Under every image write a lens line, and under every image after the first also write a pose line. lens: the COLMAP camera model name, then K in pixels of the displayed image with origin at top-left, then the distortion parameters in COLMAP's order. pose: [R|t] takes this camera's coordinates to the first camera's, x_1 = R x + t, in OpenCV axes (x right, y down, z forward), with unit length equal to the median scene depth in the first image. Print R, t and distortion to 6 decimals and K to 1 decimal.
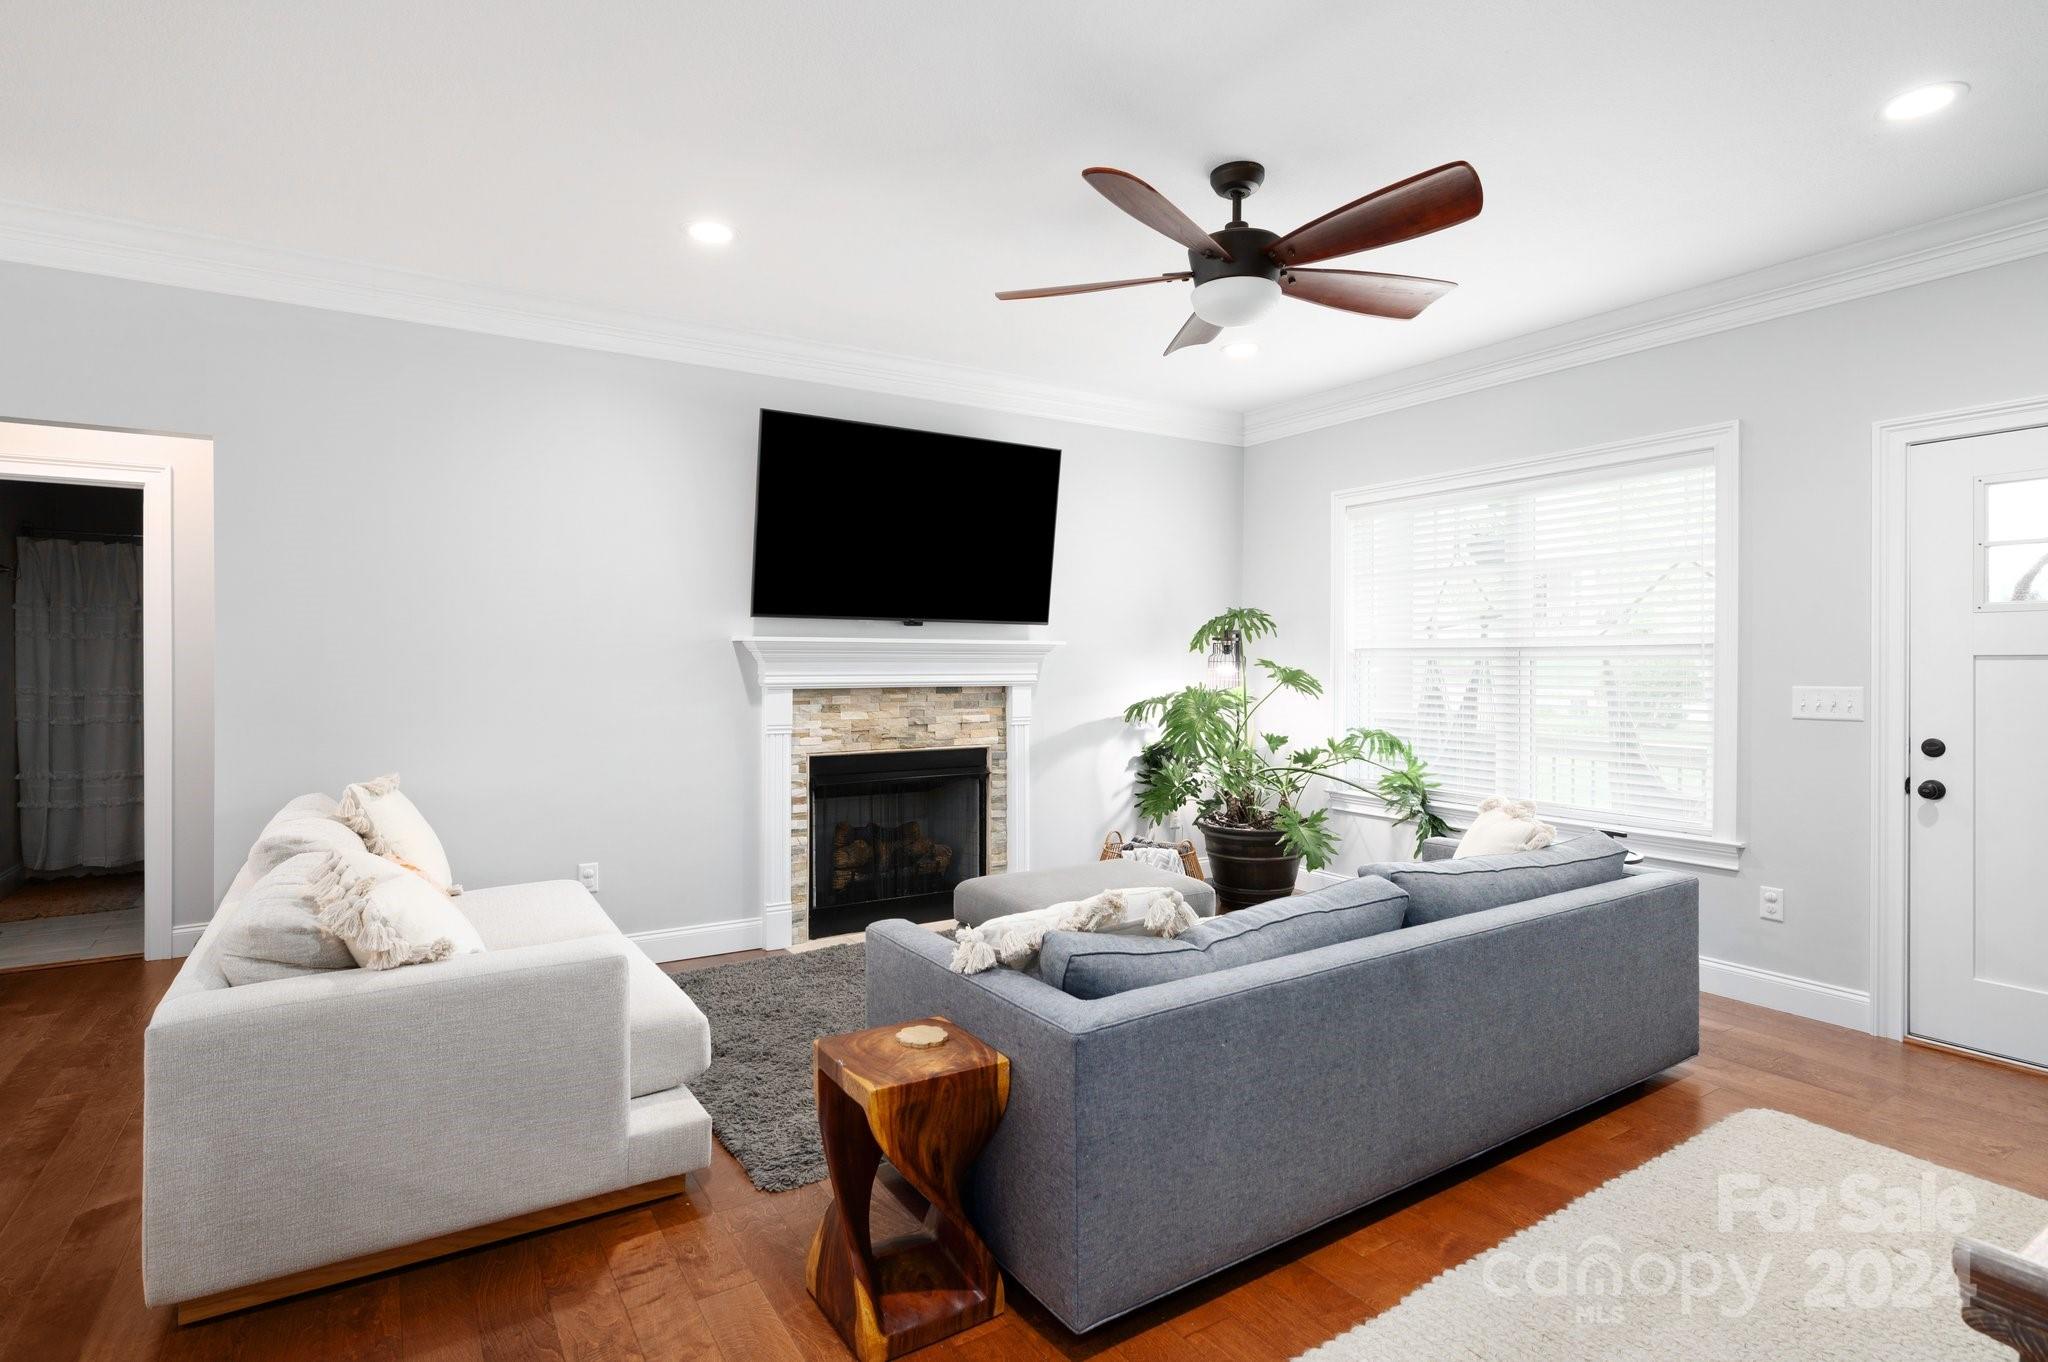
lens RADIAL K [[1002.5, 0, 1023.2], [0, 1002.5, 663.5], [0, 0, 1]] dist [-0.004626, 0.004343]
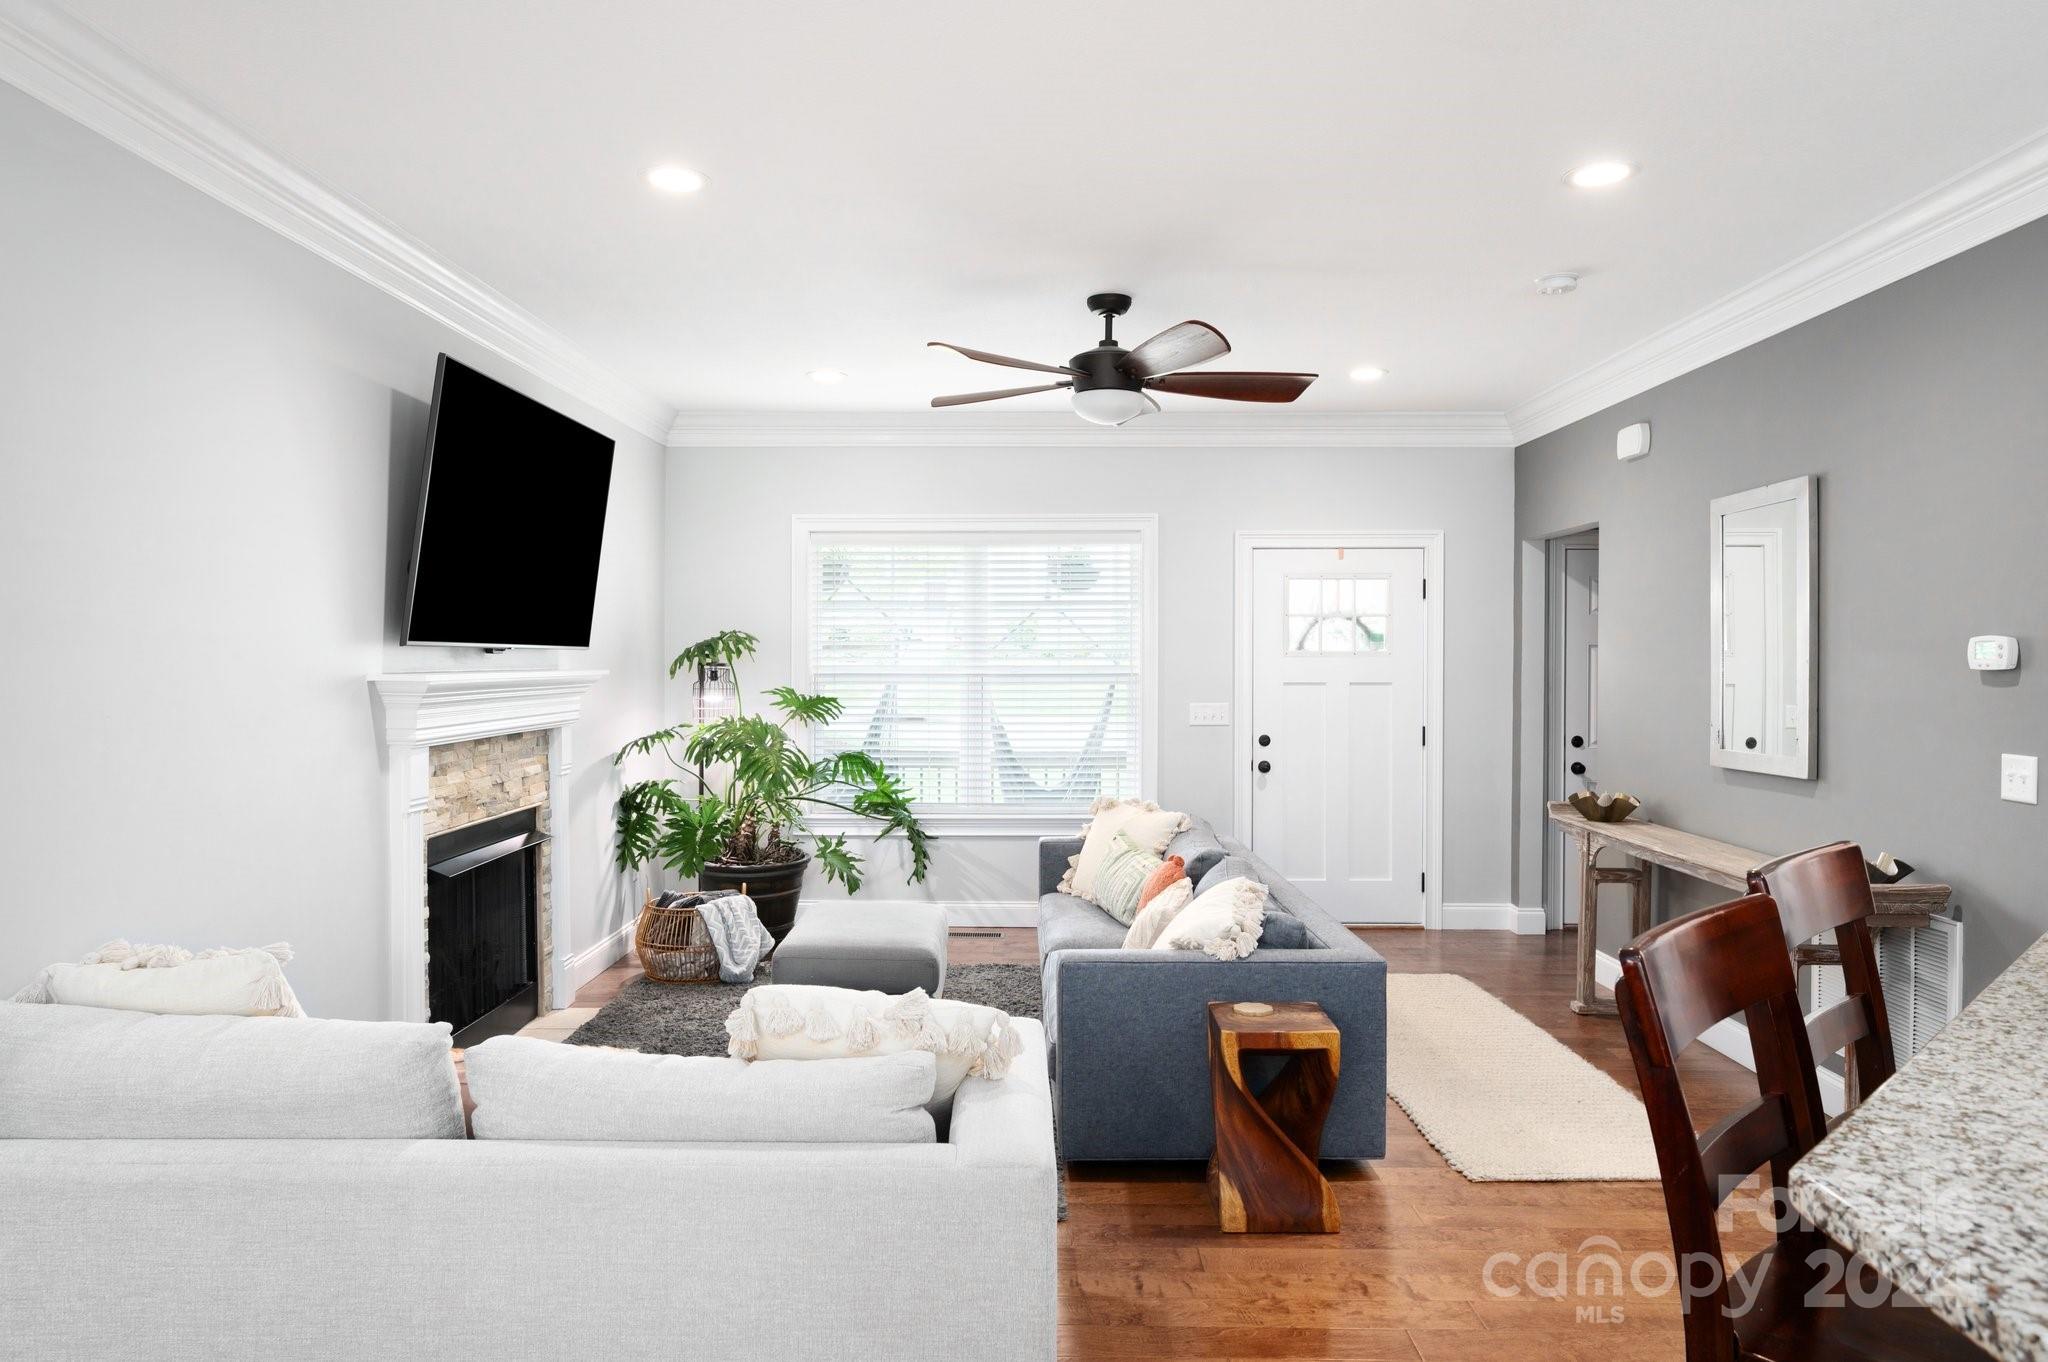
lens RADIAL K [[1272.1, 0, 1014.7], [0, 1272.1, 672.5], [0, 0, 1]] dist [-0.010073, -0.000597]
pose [[0.543234, -0.010767, 0.839512, -0.698359], [0.000707, 0.999923, 0.012368, -0.034393], [-0.839581, -0.006125, 0.543200, 0.160191]]
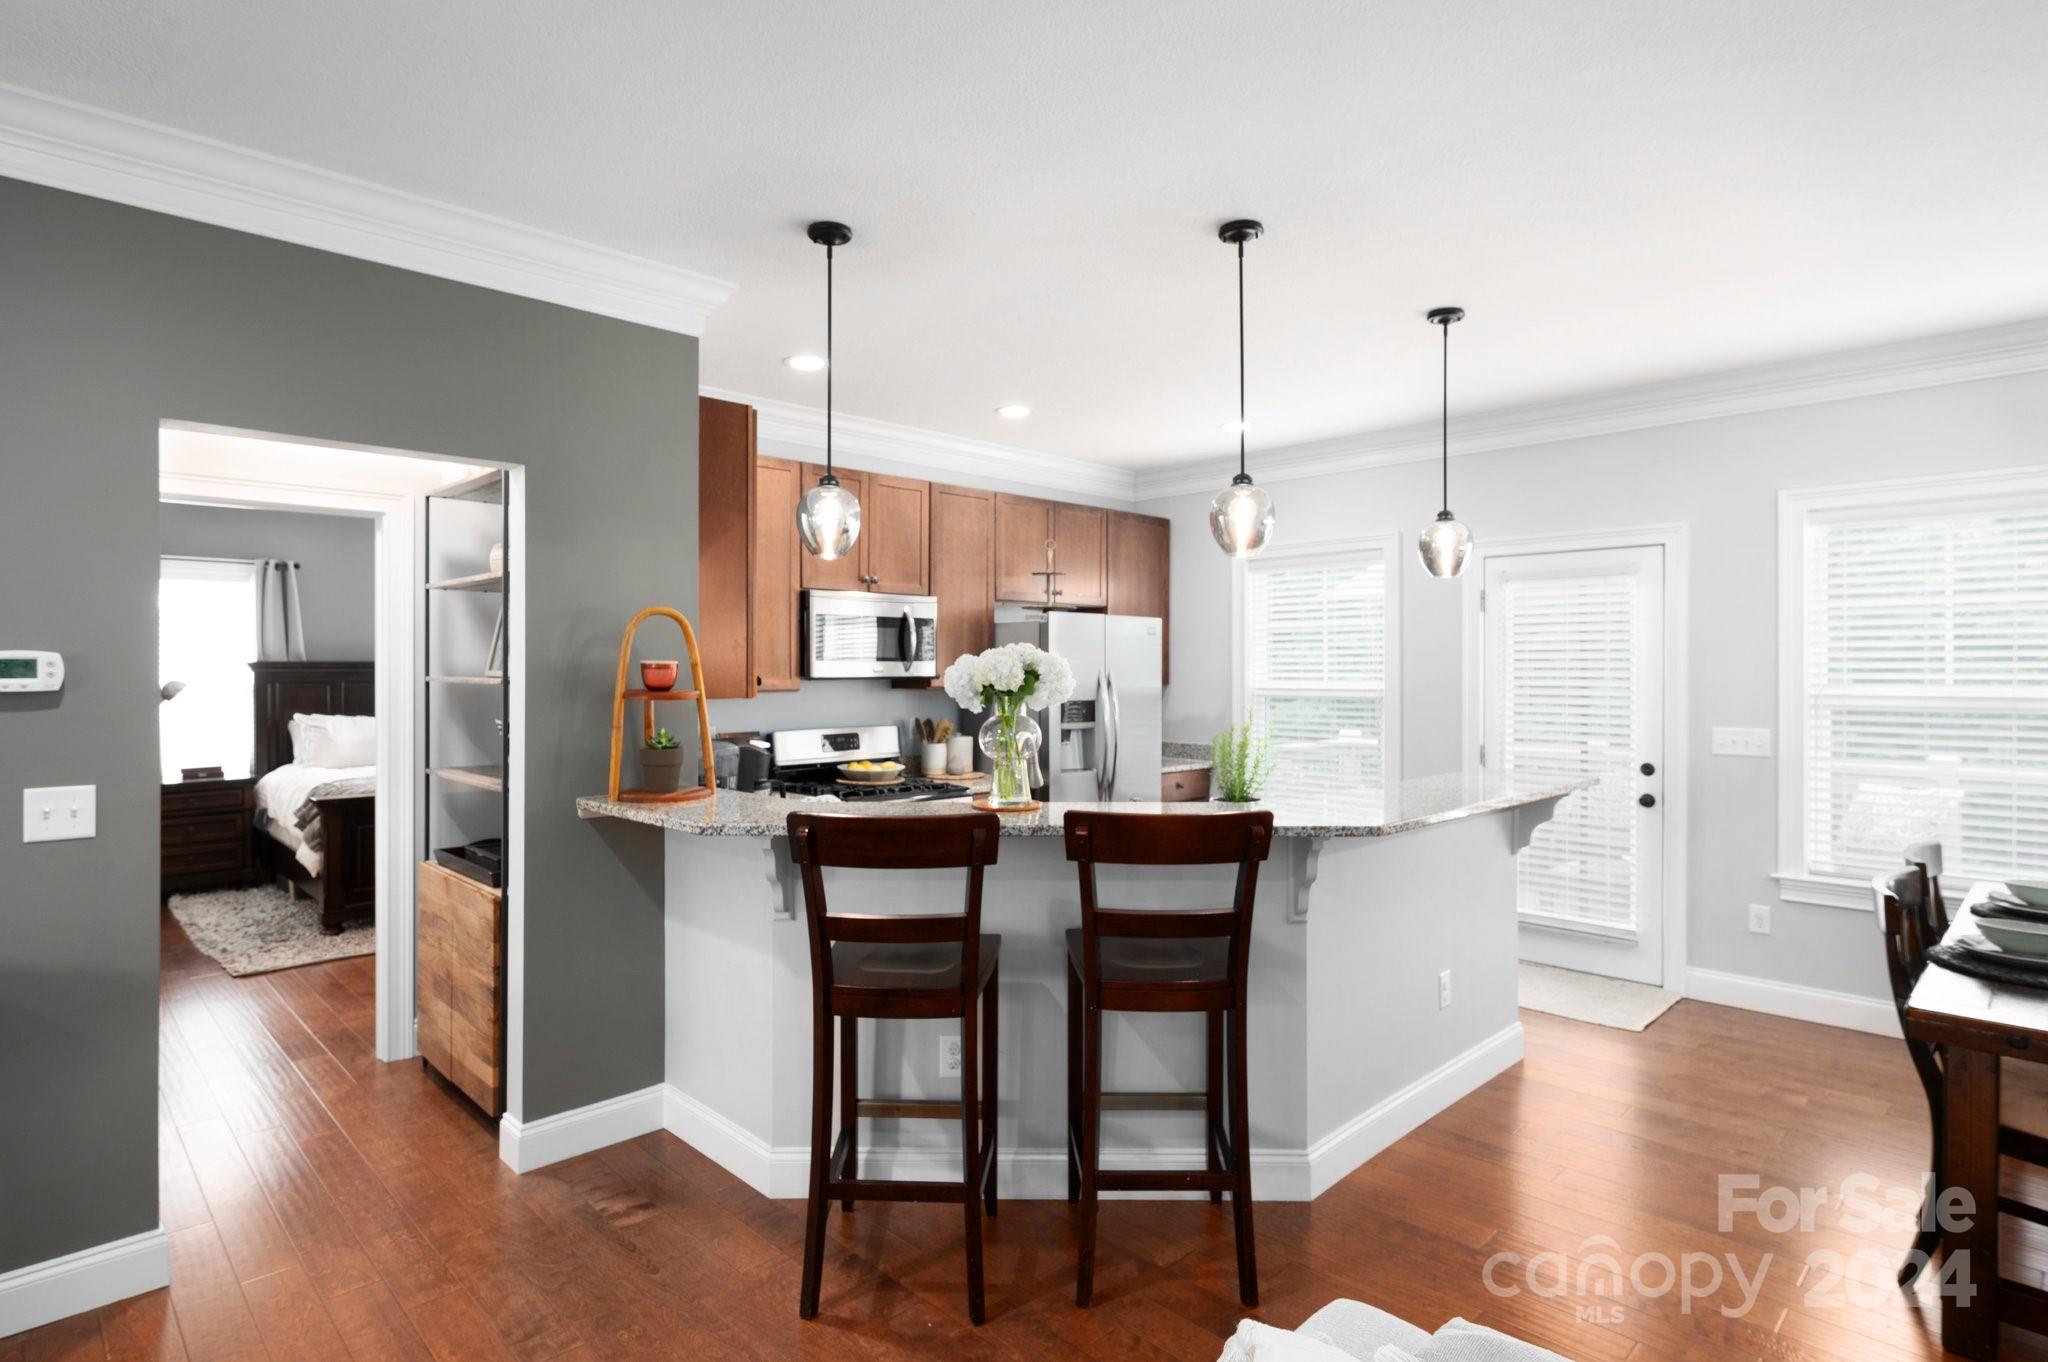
lens RADIAL K [[1058.6, 0, 1039.5], [0, 1058.6, 666.6], [0, 0, 1]] dist [-0.002699, 0.000389]
pose [[-0.976077, -0.002490, -0.217410, -0.194037], [-0.002632, 0.999996, 0.000364, -0.039494], [0.217408, 0.000928, -0.976080, 0.655304]]
